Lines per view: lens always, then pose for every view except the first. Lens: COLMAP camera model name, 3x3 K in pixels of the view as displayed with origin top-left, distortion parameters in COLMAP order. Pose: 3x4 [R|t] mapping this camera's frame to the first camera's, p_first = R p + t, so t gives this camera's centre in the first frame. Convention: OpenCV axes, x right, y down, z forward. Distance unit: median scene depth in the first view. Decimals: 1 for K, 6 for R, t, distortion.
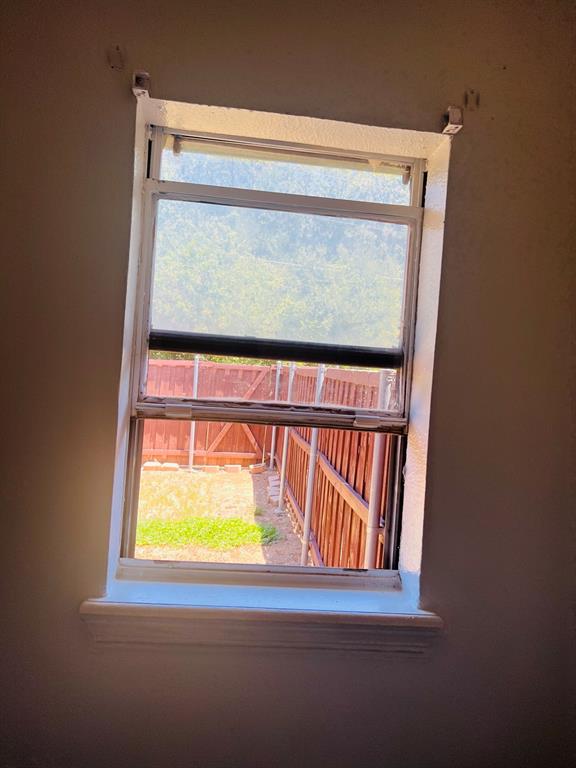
lens RADIAL K [[572.8, 0, 289.8], [0, 572.8, 388.0], [0, 0, 1]] dist [0.044518, -0.075287]
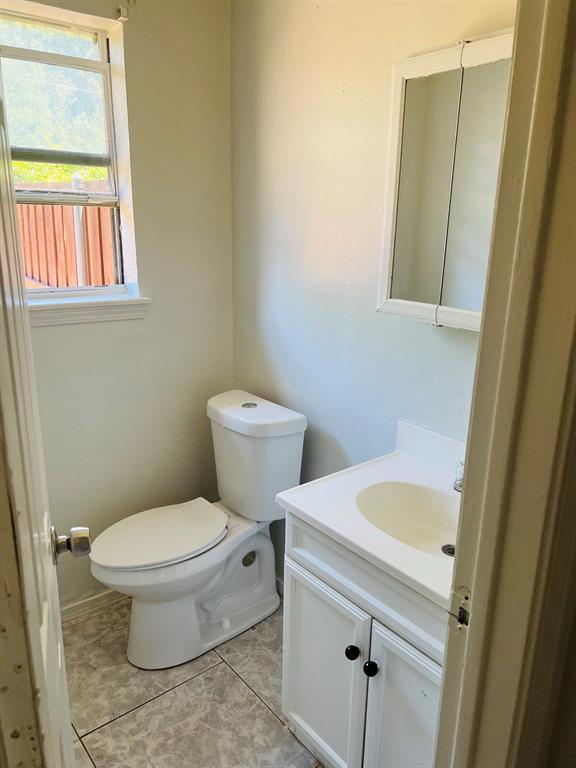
lens RADIAL K [[572.8, 0, 289.8], [0, 572.8, 388.0], [0, 0, 1]] dist [0.044518, -0.075287]
pose [[0.849548, -0.202936, 0.486914, -0.326246], [0.050070, 0.949894, 0.308536, 0.089957], [-0.525130, -0.237737, 0.817141, -0.854756]]
